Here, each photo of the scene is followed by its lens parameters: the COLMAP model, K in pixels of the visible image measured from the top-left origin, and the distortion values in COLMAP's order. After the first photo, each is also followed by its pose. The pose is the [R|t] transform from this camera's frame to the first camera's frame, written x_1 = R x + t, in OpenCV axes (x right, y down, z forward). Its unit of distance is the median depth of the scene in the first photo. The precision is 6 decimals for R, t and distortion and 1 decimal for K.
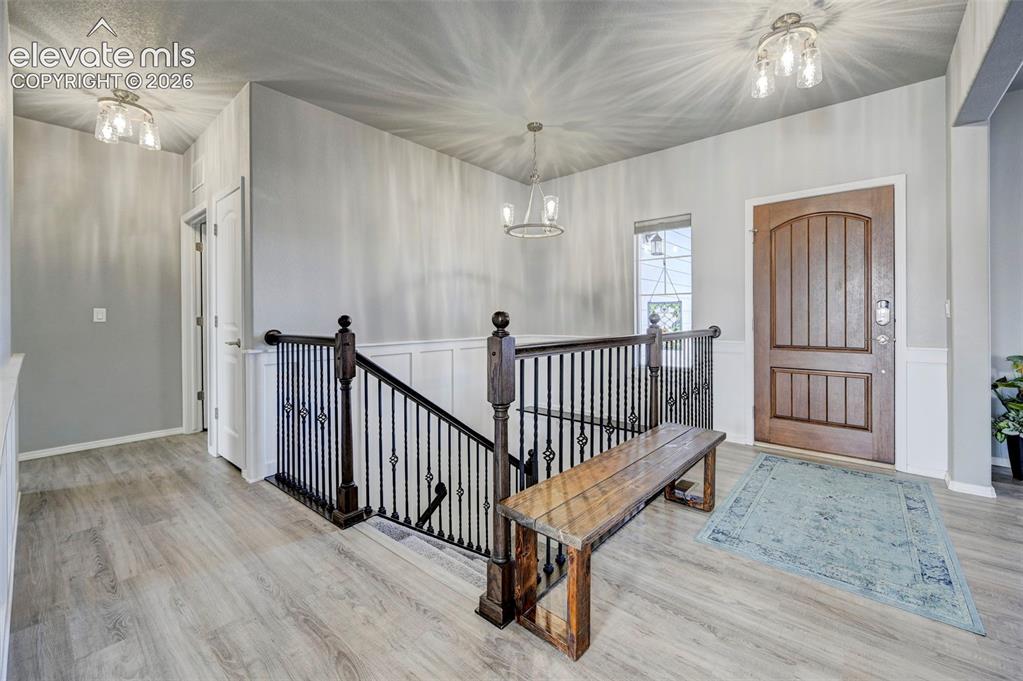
lens RADIAL K [[427.3, 0, 535.2], [0, 427.3, 317.2], [0, 0, 1]] dist [0.000631, 0.001017]
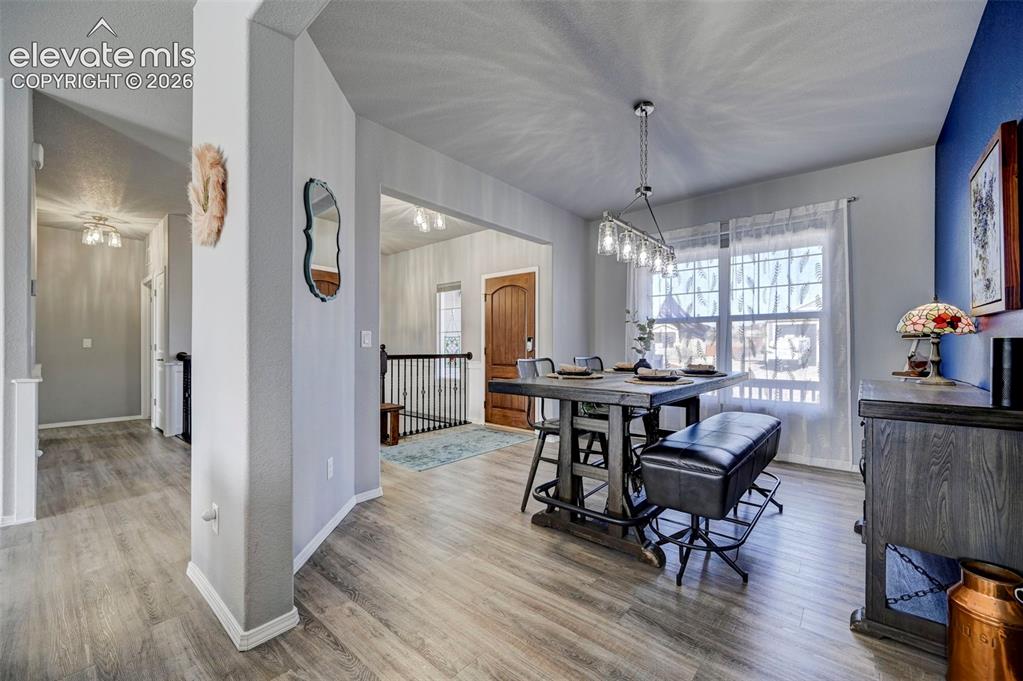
lens RADIAL K [[427.3, 0, 544.4], [0, 427.3, 346.6], [0, 0, 1]] dist [0.000631, 0.001017]
pose [[0.999983, 0.005454, -0.001911, 0.724260], [-0.005455, 0.999985, -0.000716, -0.000372], [0.001907, 0.000727, 0.999998, -0.624741]]
